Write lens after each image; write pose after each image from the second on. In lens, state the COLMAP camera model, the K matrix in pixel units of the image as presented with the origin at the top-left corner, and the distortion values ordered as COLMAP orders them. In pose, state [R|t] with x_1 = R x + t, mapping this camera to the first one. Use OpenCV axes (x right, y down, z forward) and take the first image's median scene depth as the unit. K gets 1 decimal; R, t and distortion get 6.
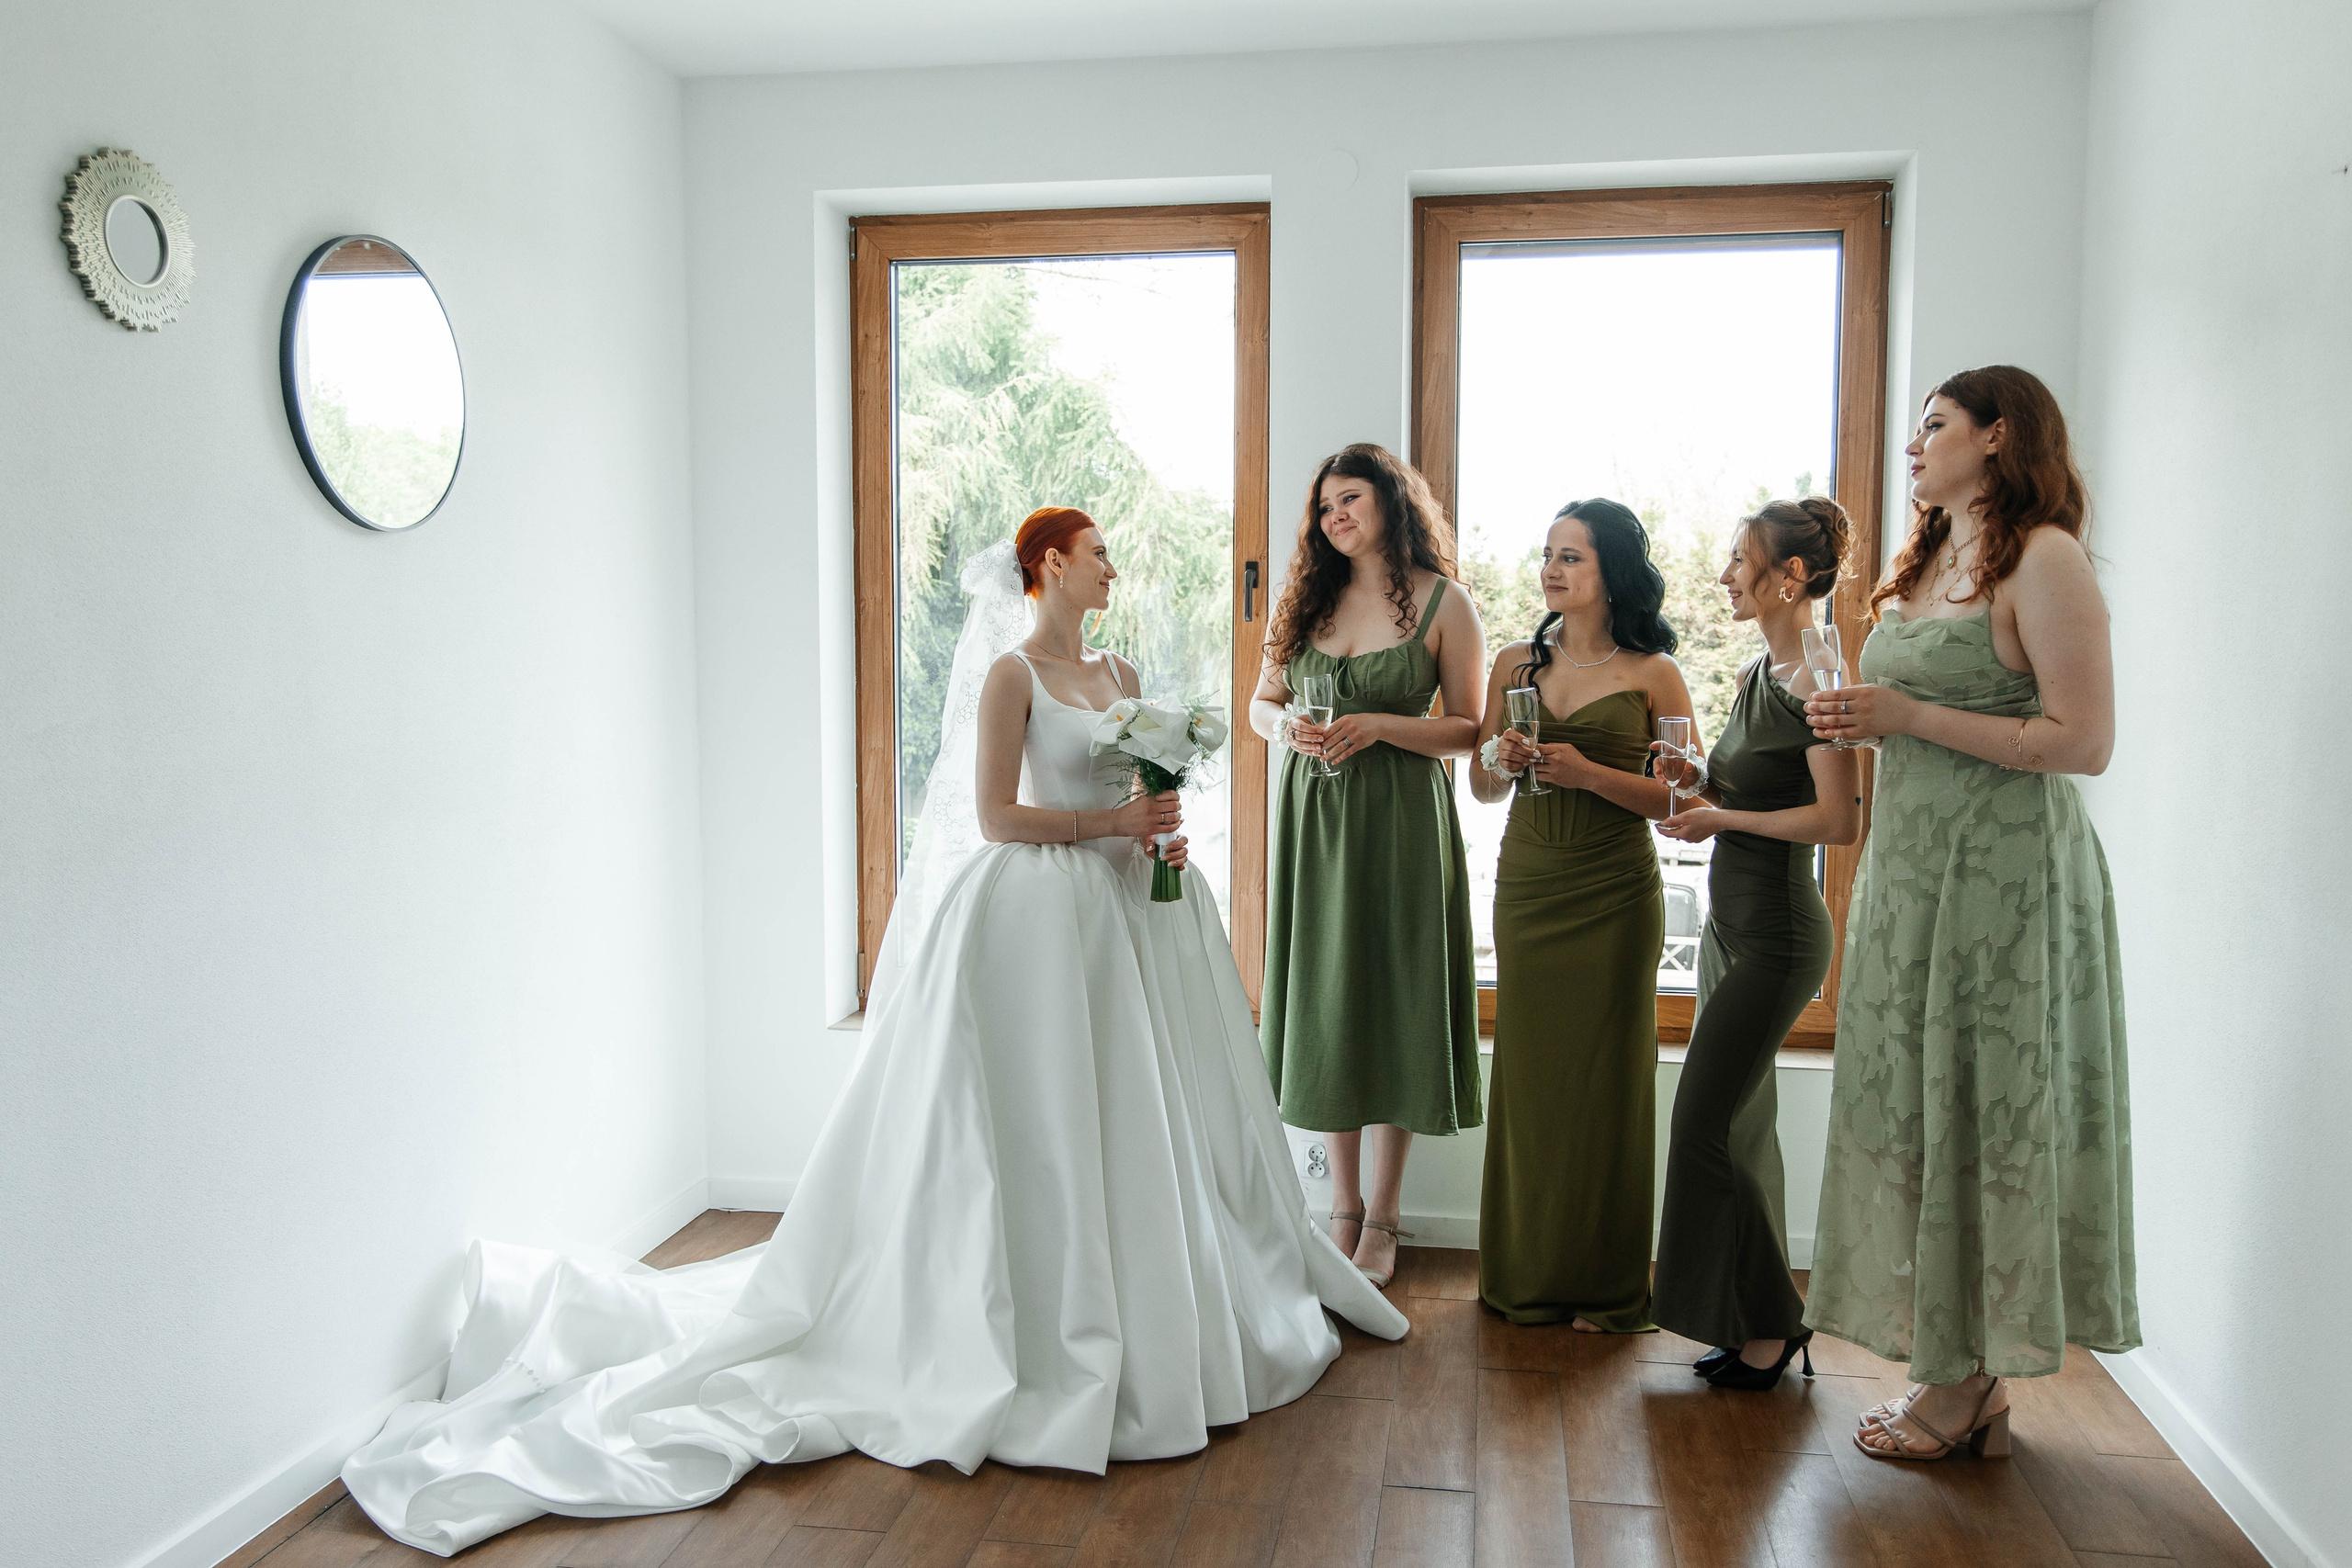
lens RADIAL K [[1861.4, 0, 1212.8], [0, 1861.4, 793.7], [0, 0, 1]] dist [0.021879, 0.006040]
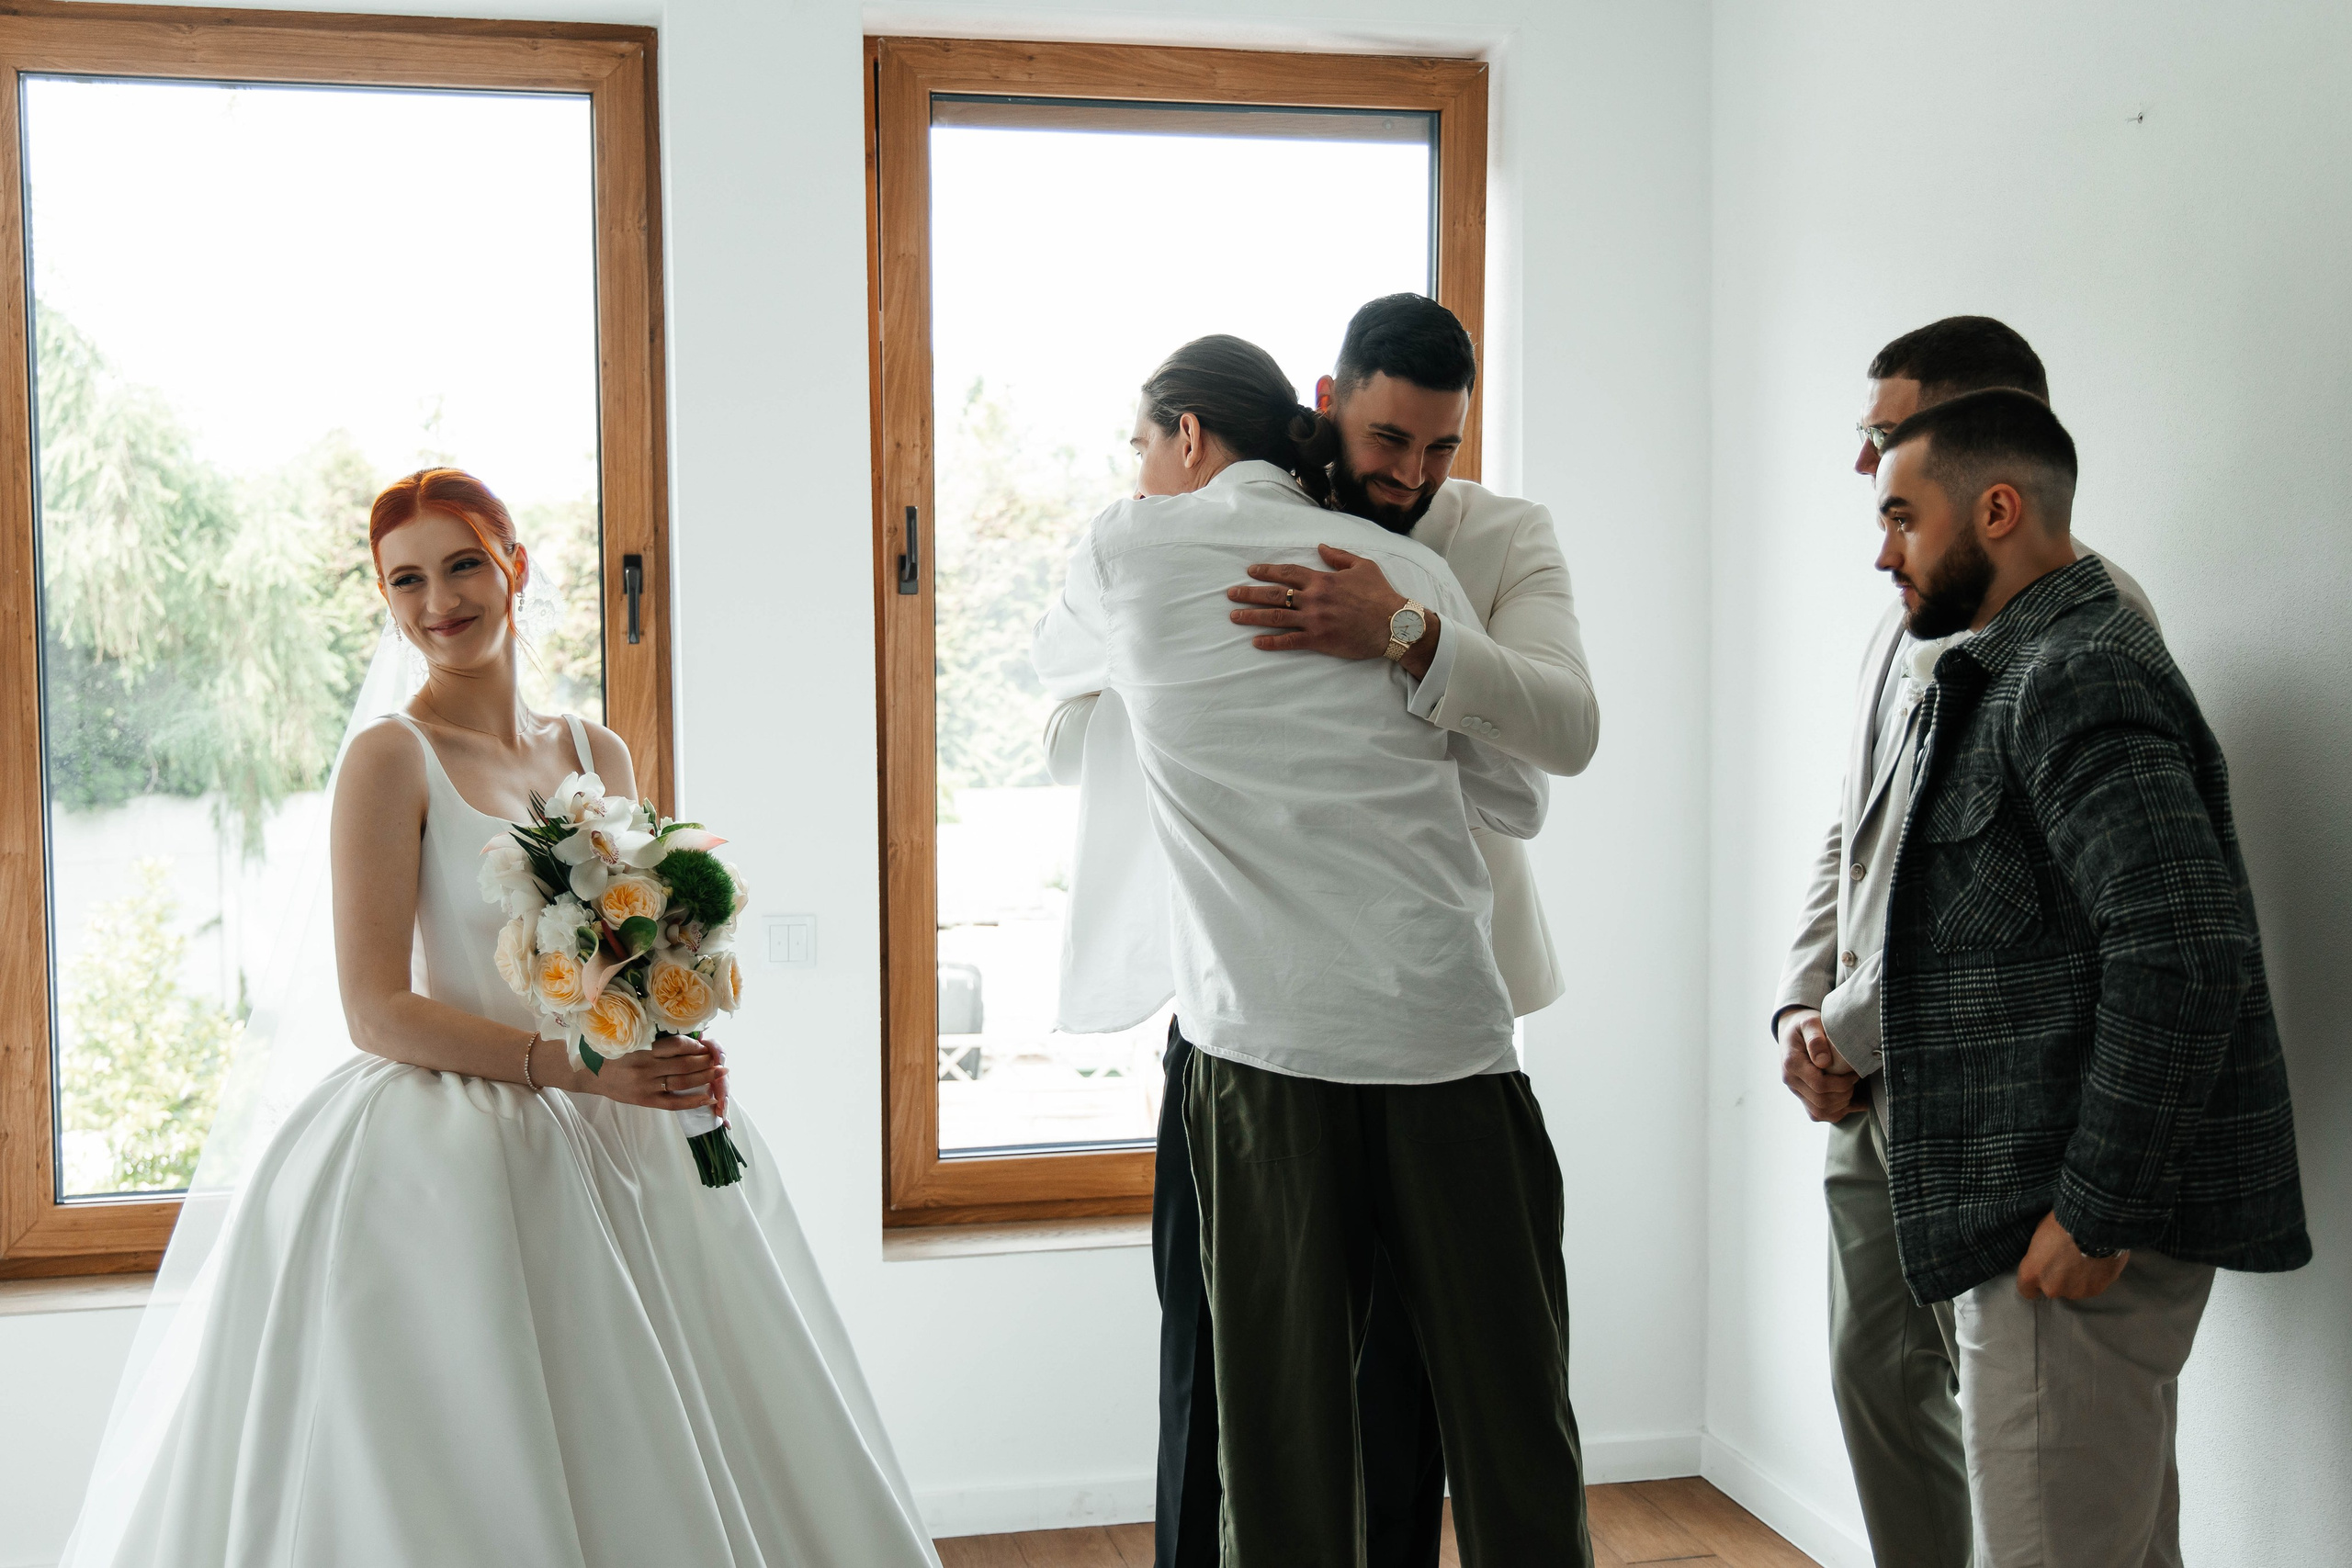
lens RADIAL K [[2725.0, 0, 1171.0], [0, 2725.0, 795.8], [0, 0, 1]] dist [0.019053, 0.000000]
pose [[0.926185, -0.034383, 0.375498, -0.167969], [0.040514, 0.999143, -0.008440, -0.020903], [-0.374886, 0.023030, 0.926785, 0.014568]]
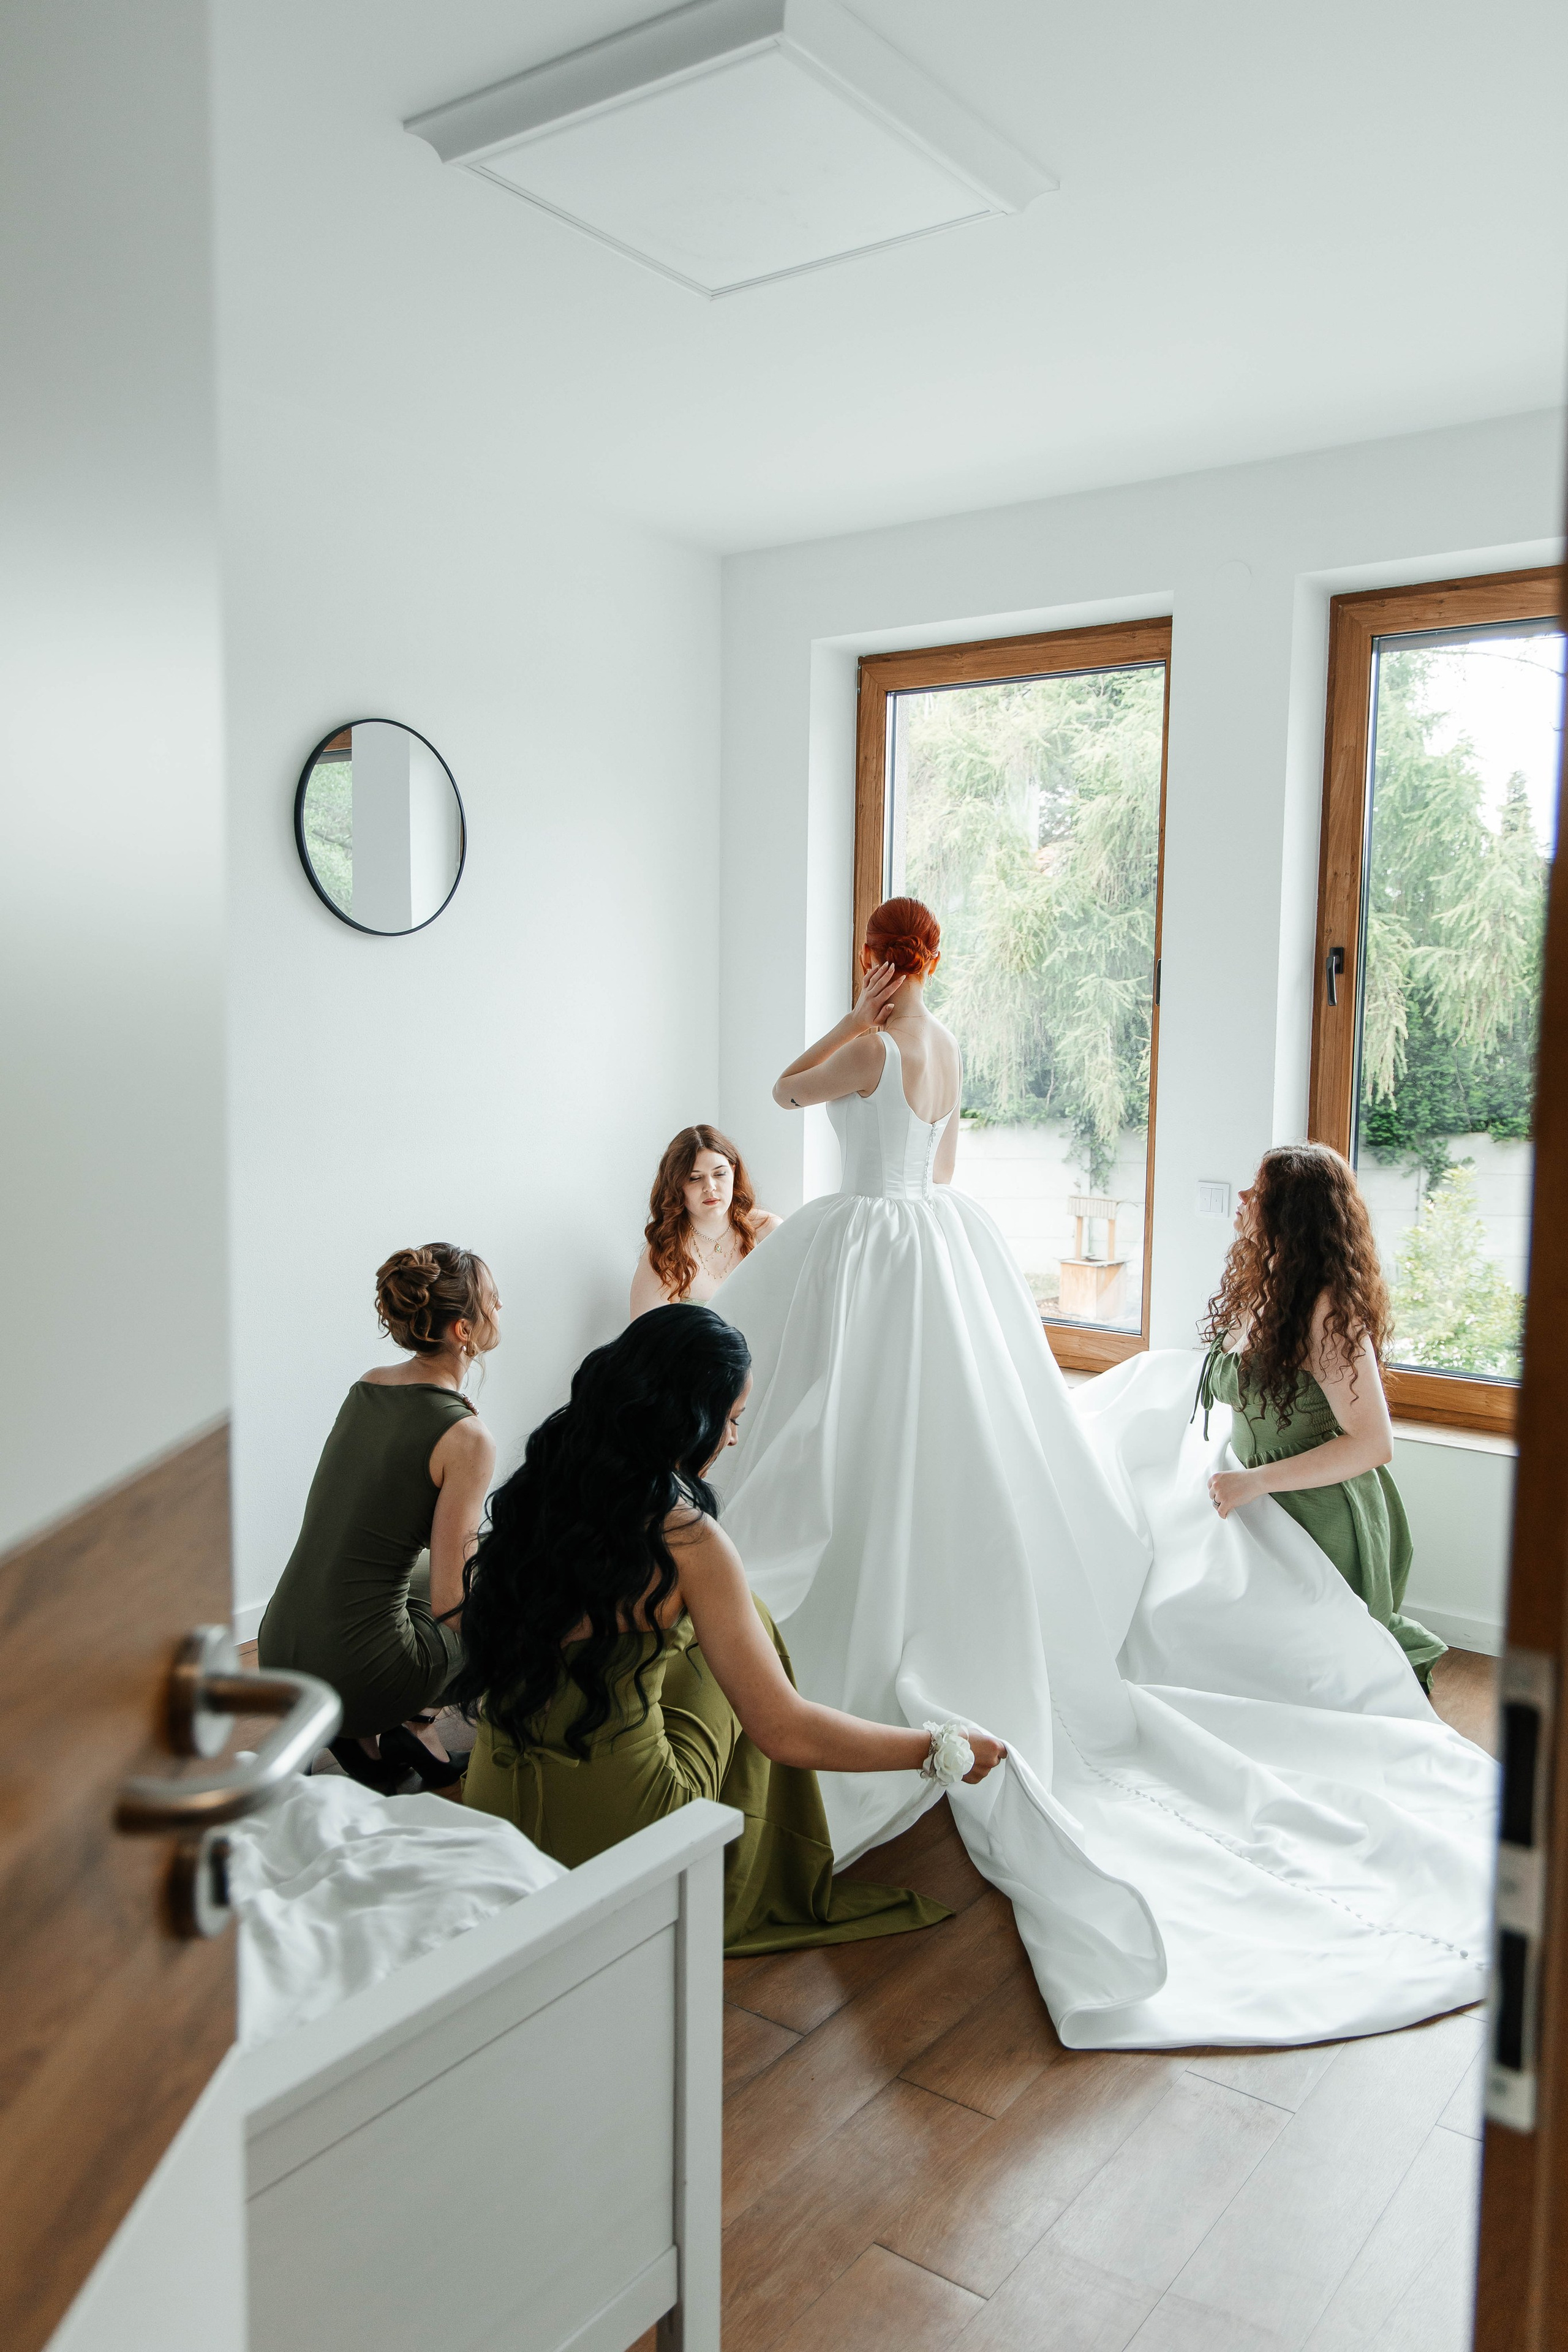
lens RADIAL K [[1807.6, 0, 783.4], [0, 1807.6, 1192.0], [0, 0, 1]] dist [-0.010093, 0.025640]
pose [[0.886261, 0.054445, -0.459974, 0.302258], [-0.047866, 0.998516, 0.025963, -0.001920], [0.460706, -0.000993, 0.887553, -0.024658]]
